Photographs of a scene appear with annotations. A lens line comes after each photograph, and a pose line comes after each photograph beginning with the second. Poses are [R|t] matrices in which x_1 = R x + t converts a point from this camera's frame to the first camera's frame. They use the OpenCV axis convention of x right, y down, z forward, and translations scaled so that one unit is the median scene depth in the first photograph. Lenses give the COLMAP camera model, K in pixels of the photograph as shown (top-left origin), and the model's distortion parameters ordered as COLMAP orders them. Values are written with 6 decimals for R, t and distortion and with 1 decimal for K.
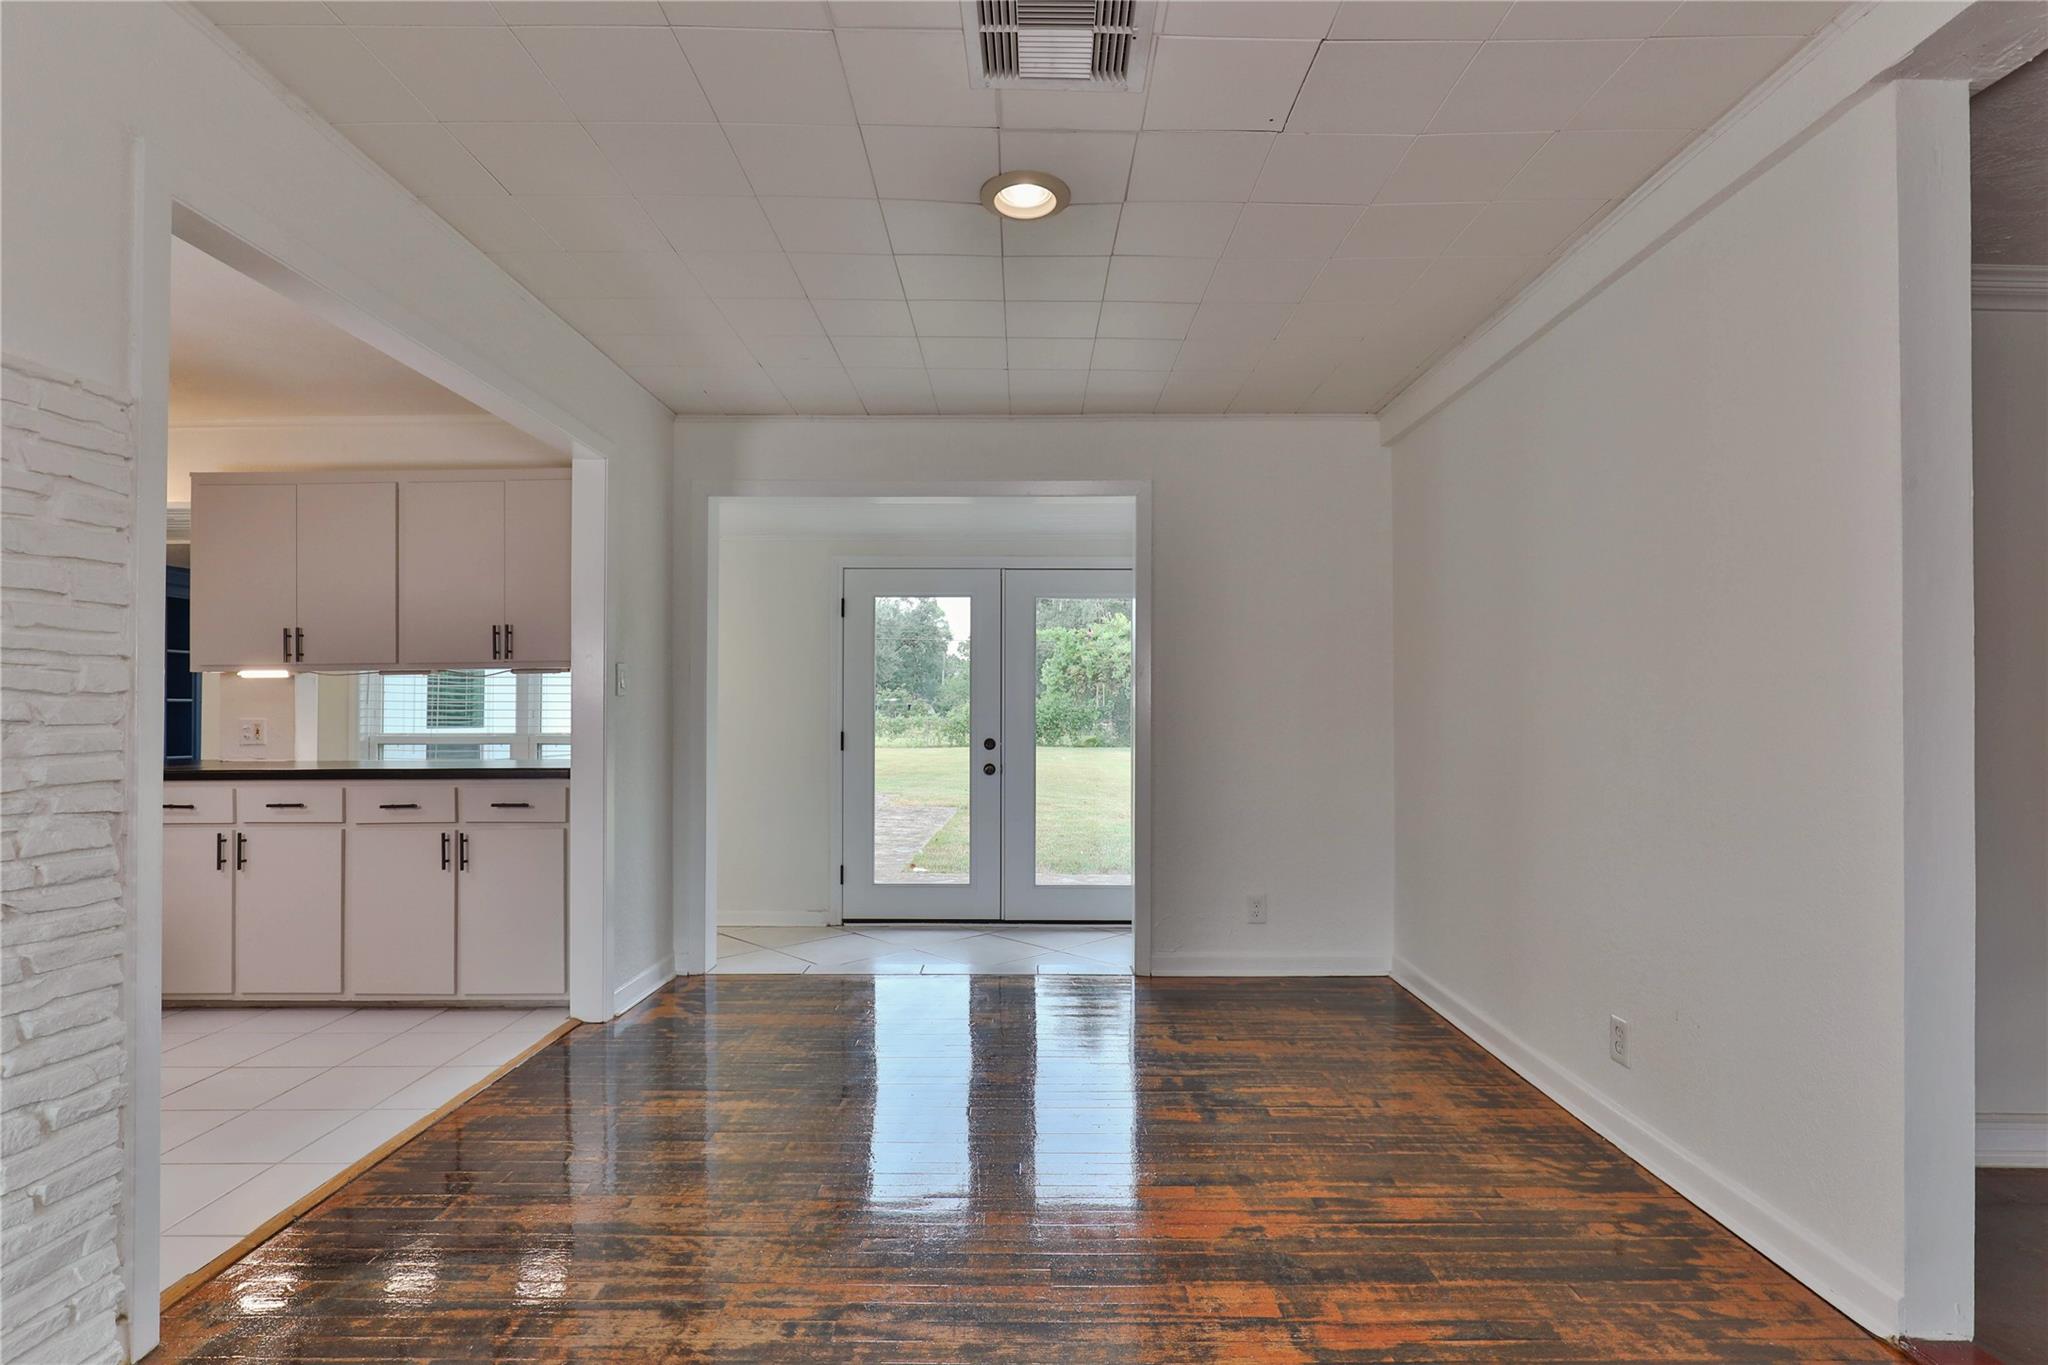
lens RADIAL K [[992.0, 0, 1025.0], [0, 992.0, 681.6], [0, 0, 1]] dist [0.002564, 0.000311]
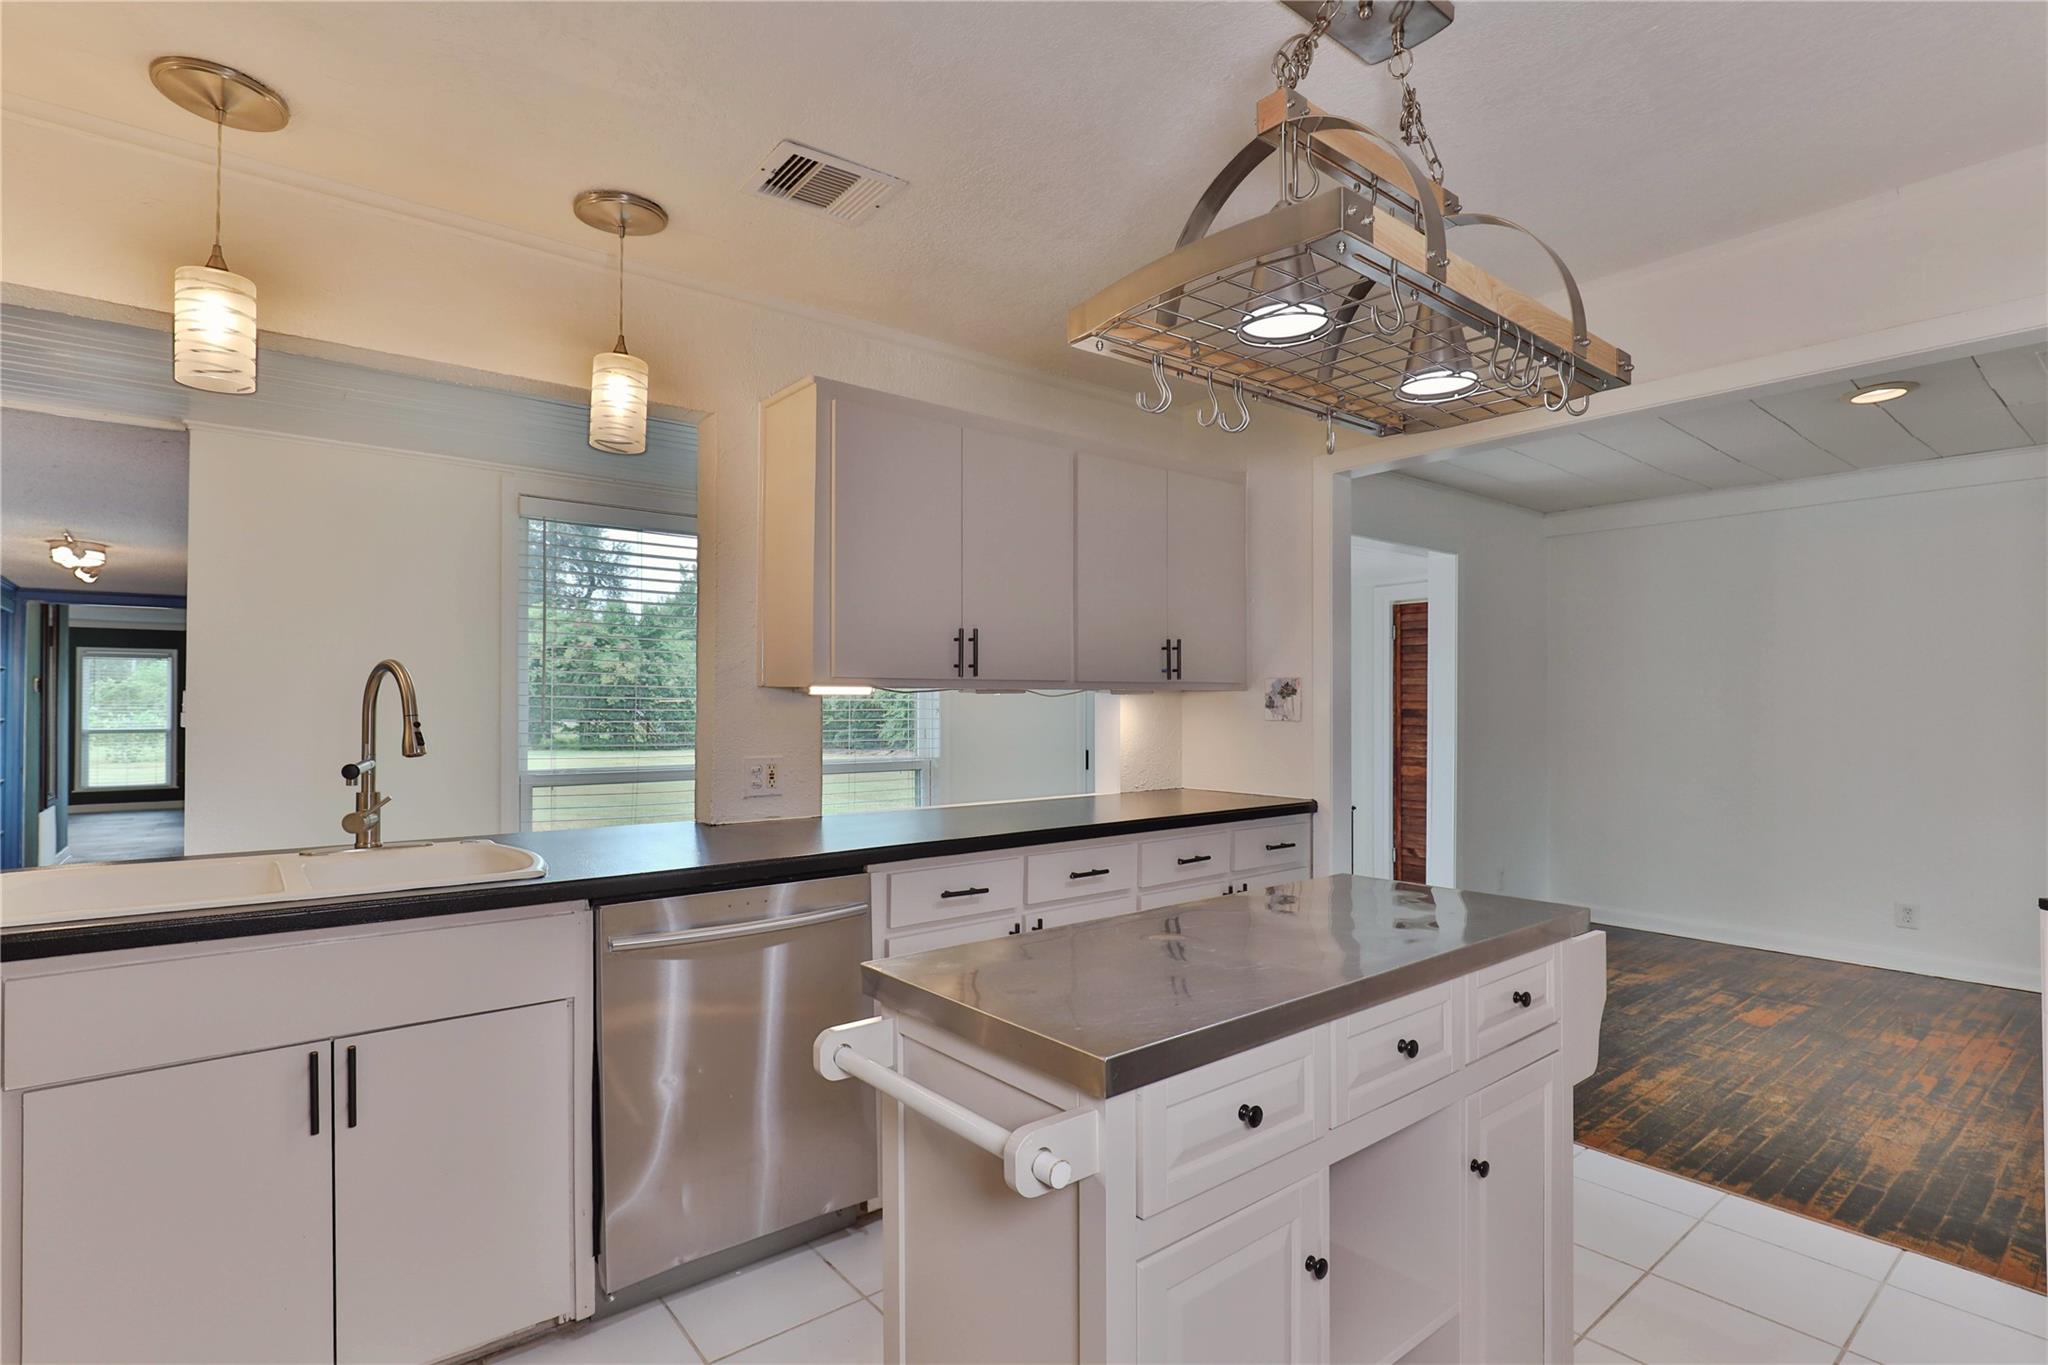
lens RADIAL K [[992.0, 0, 1023.5], [0, 992.0, 692.7], [0, 0, 1]] dist [0.002564, 0.000311]
pose [[0.776174, 0.008277, 0.630464, -1.156738], [-0.003338, 0.999954, -0.009019, -0.001618], [-0.630510, 0.004896, 0.776166, 0.419167]]
